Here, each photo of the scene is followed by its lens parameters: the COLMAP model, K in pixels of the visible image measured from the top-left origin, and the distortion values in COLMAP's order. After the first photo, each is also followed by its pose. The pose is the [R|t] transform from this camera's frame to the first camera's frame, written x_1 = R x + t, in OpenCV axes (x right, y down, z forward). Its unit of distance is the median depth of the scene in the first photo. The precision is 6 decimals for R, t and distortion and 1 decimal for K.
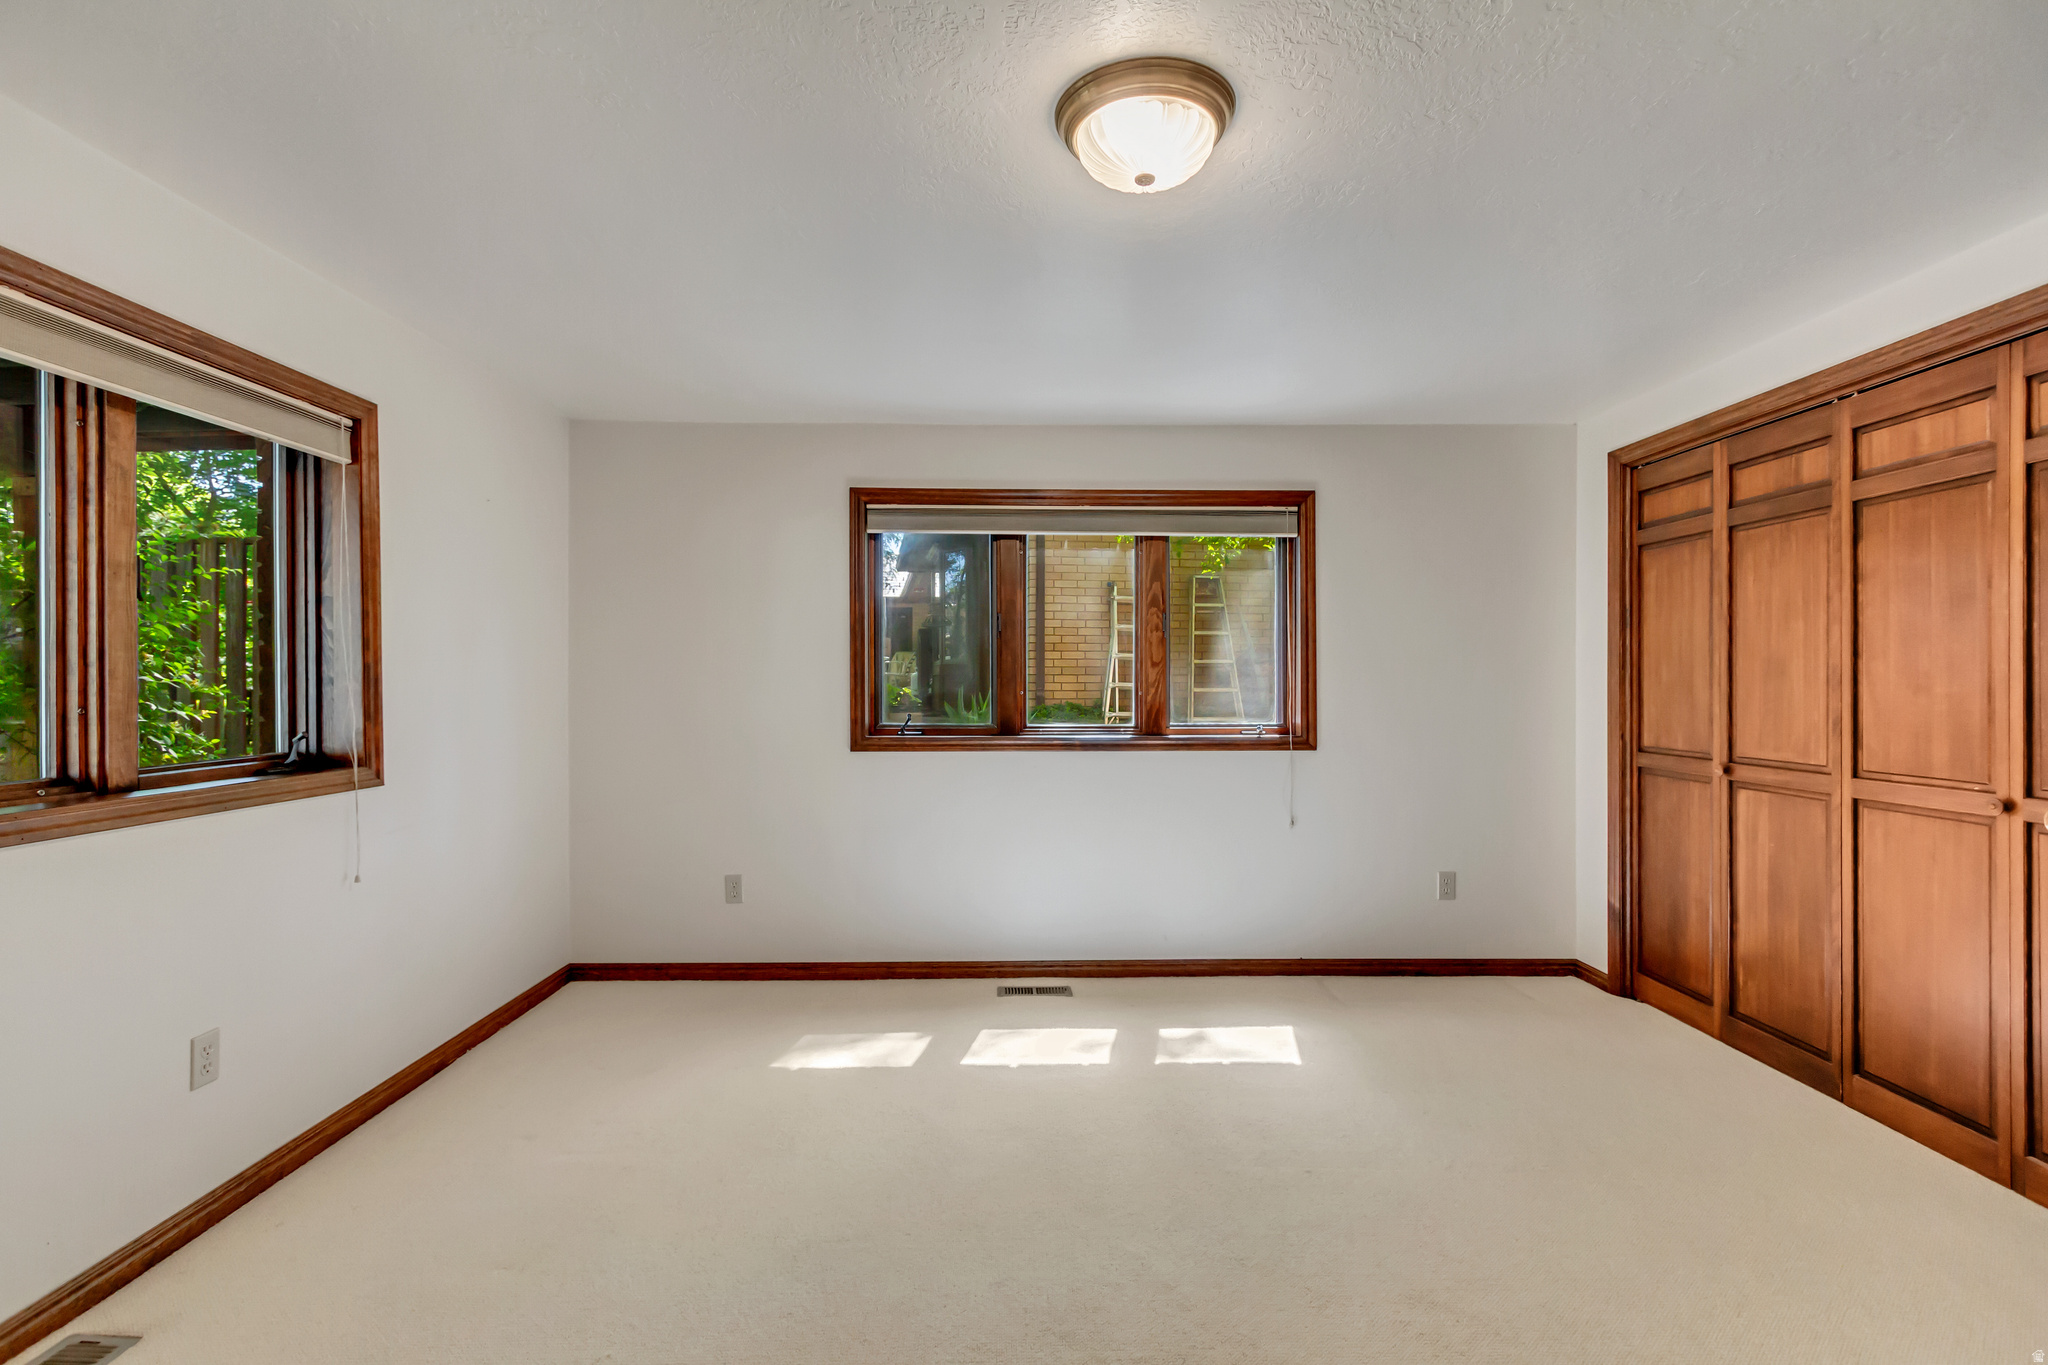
lens RADIAL K [[938.0, 0, 1024.5], [0, 938.0, 688.3], [0, 0, 1]] dist [0.008497, -0.002790]
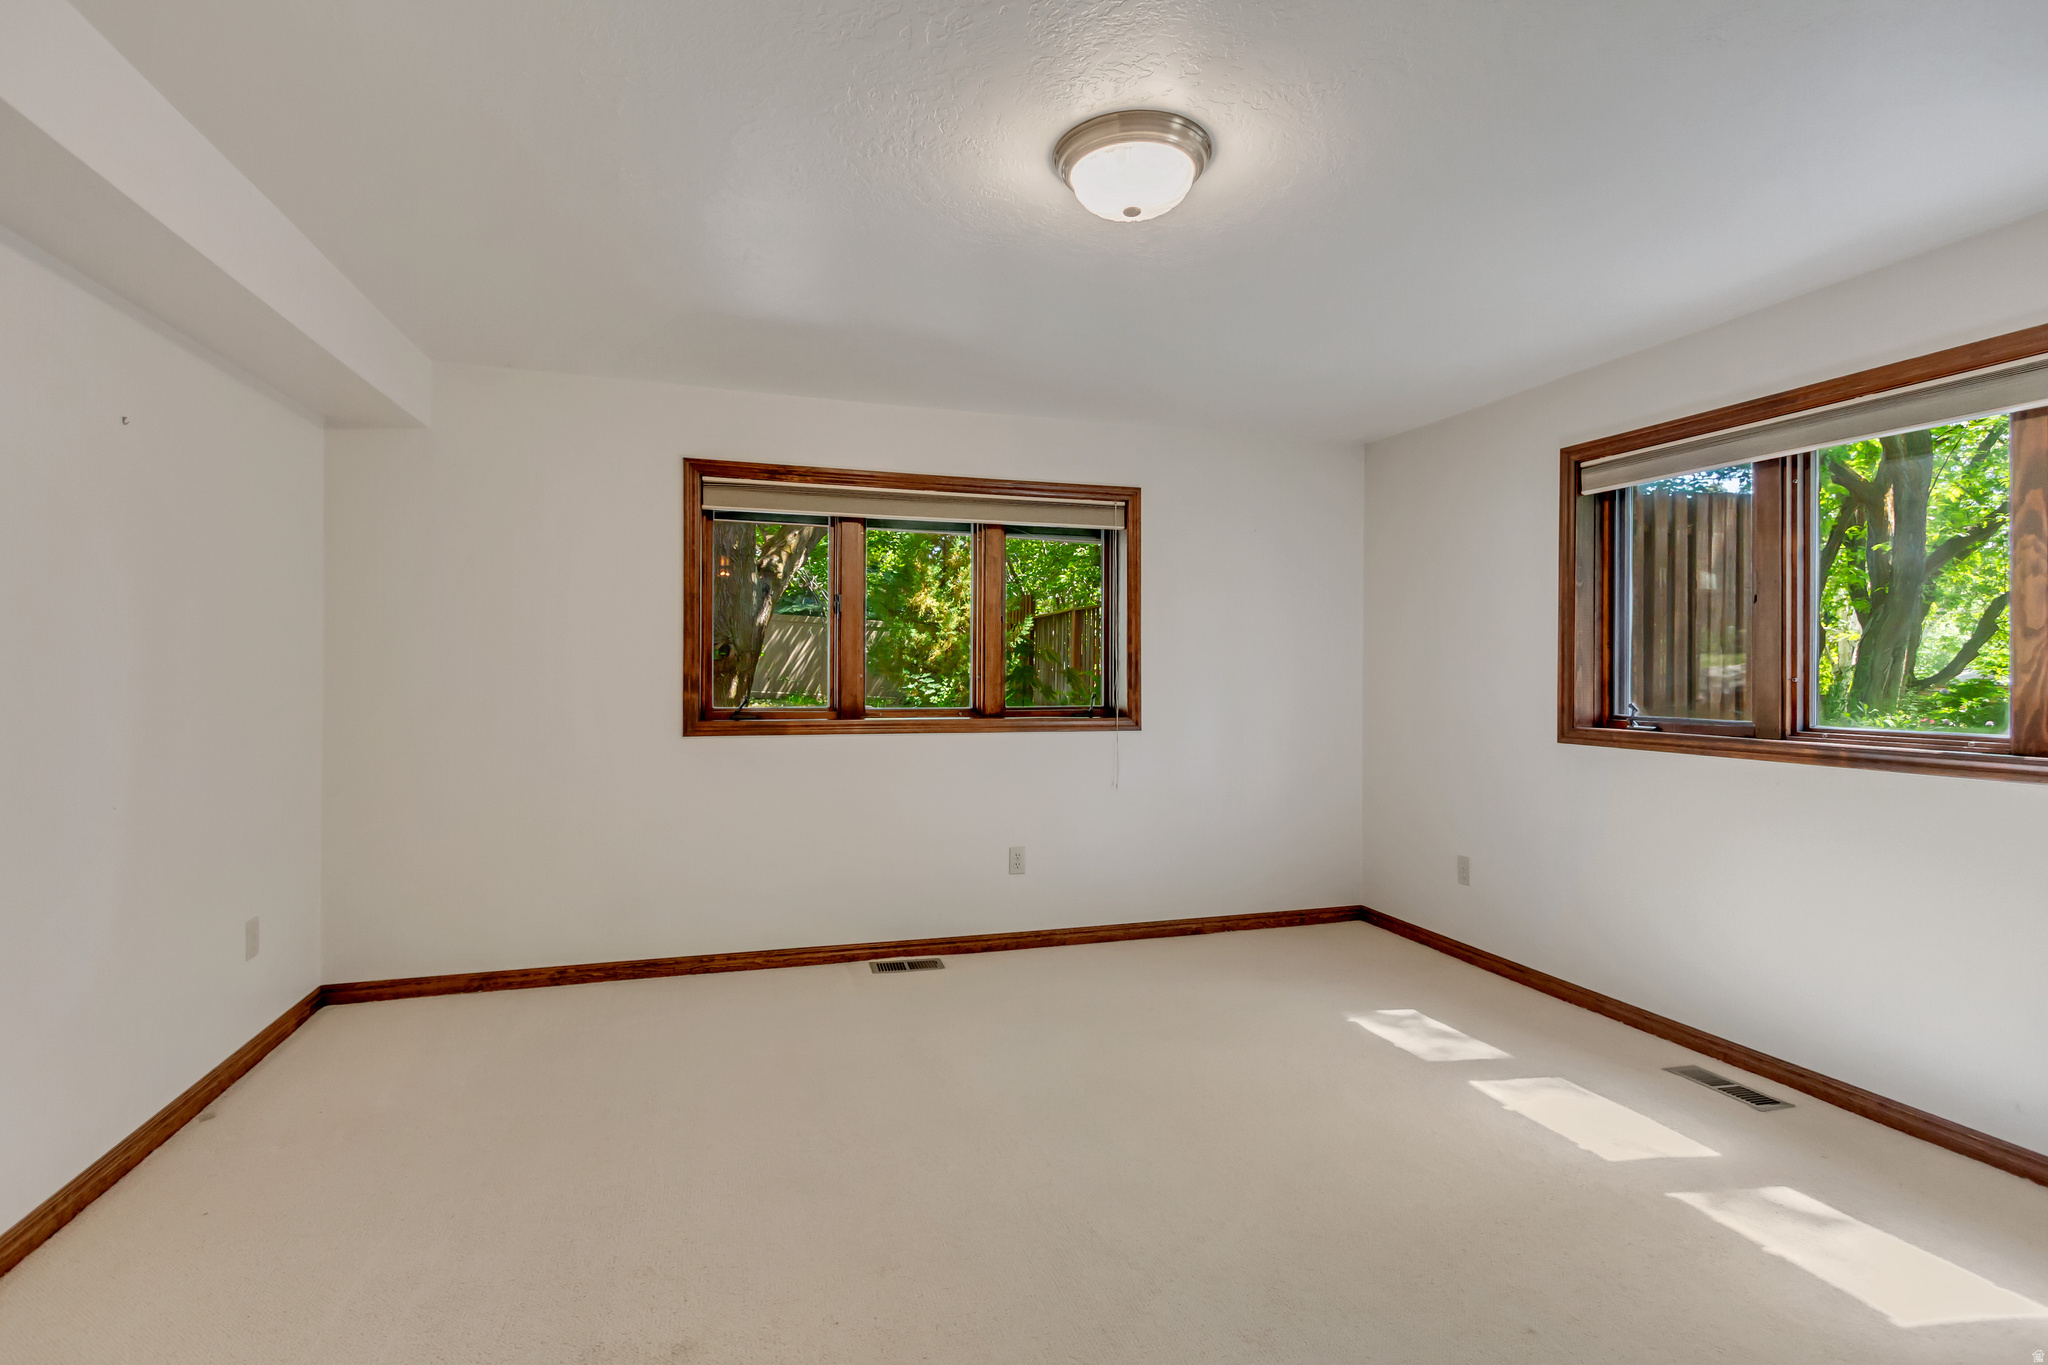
lens RADIAL K [[938.0, 0, 1020.6], [0, 938.0, 676.8], [0, 0, 1]] dist [0.008497, -0.002790]
pose [[0.296722, 0.003988, -0.954956, 0.652589], [-0.015266, 0.999883, -0.000568, 0.015279], [0.954842, 0.014747, 0.296748, 0.304012]]
